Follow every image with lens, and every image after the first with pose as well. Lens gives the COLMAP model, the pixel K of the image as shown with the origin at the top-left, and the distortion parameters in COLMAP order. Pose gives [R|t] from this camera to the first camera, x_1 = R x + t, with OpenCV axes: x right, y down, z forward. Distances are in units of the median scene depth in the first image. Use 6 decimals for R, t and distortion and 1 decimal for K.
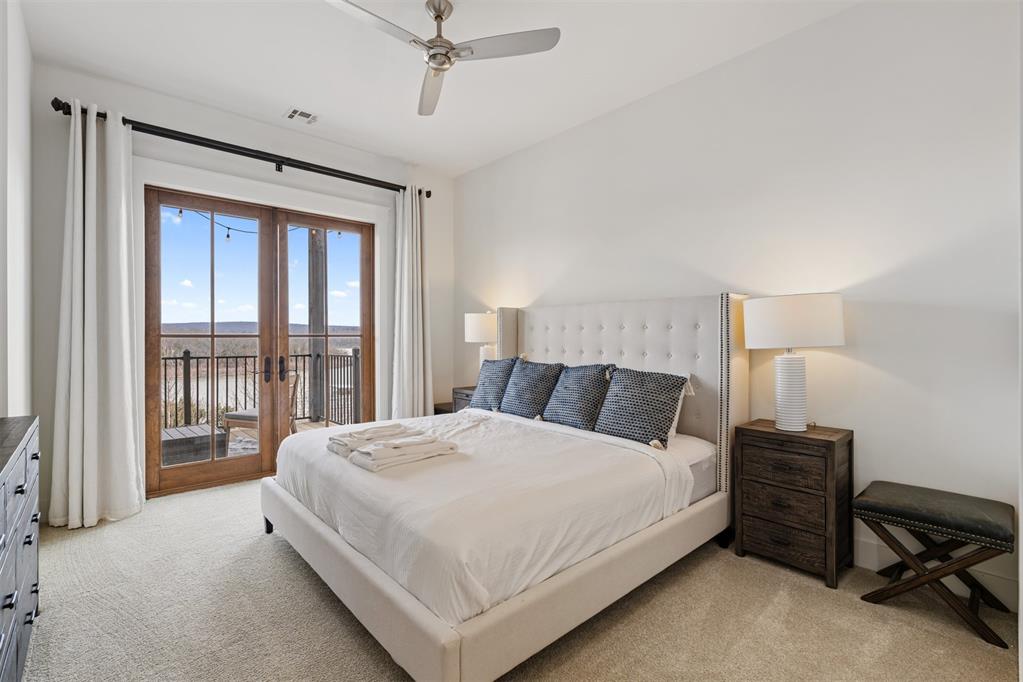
lens RADIAL K [[460.3, 0, 516.2], [0, 460.3, 344.4], [0, 0, 1]] dist [-0.010398, 0.003893]
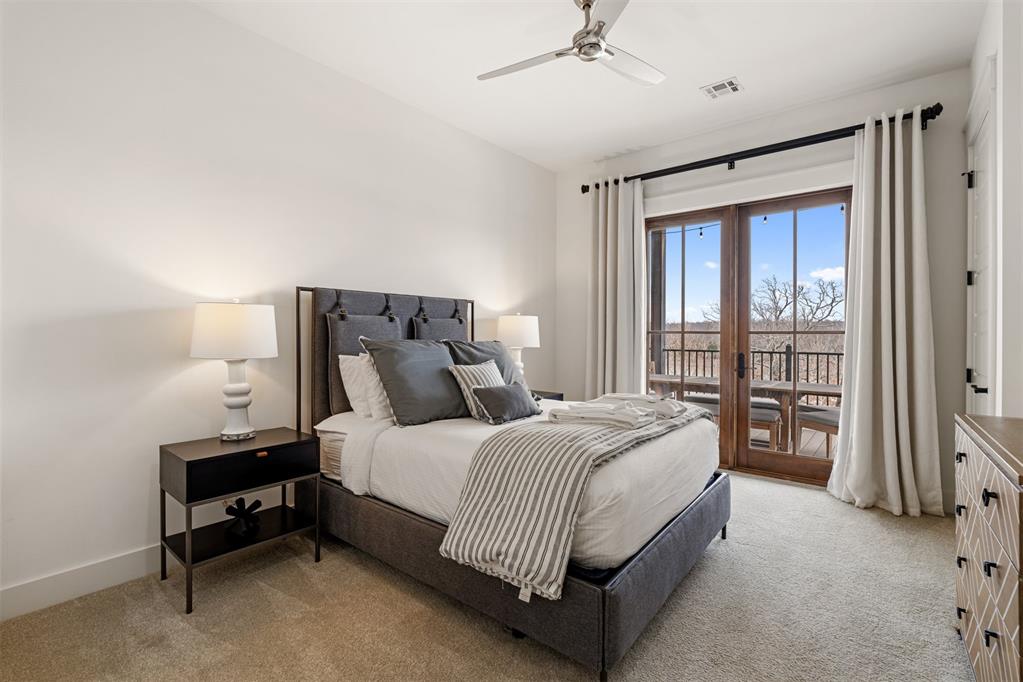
lens RADIAL K [[460.3, 0, 515.5], [0, 460.3, 325.4], [0, 0, 1]] dist [-0.010398, 0.003893]
pose [[0.145532, -0.006286, -0.989334, 0.399867], [-0.021545, 0.999723, -0.009521, -0.015678], [0.989119, 0.022701, 0.145356, 0.388887]]
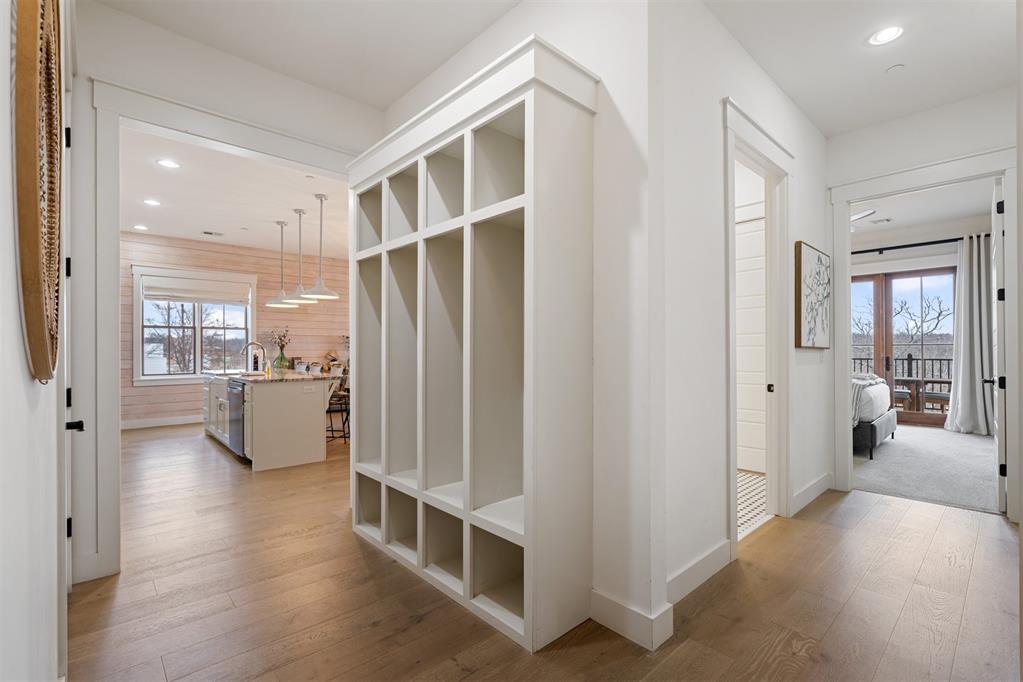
lens RADIAL K [[460.3, 0, 515.0], [0, 460.3, 345.8], [0, 0, 1]] dist [-0.010398, 0.003893]
pose [[0.006242, -0.003599, -0.999974, 1.236082], [-0.004670, 0.999983, -0.003628, -0.006742], [0.999970, 0.004693, 0.006225, -0.424408]]
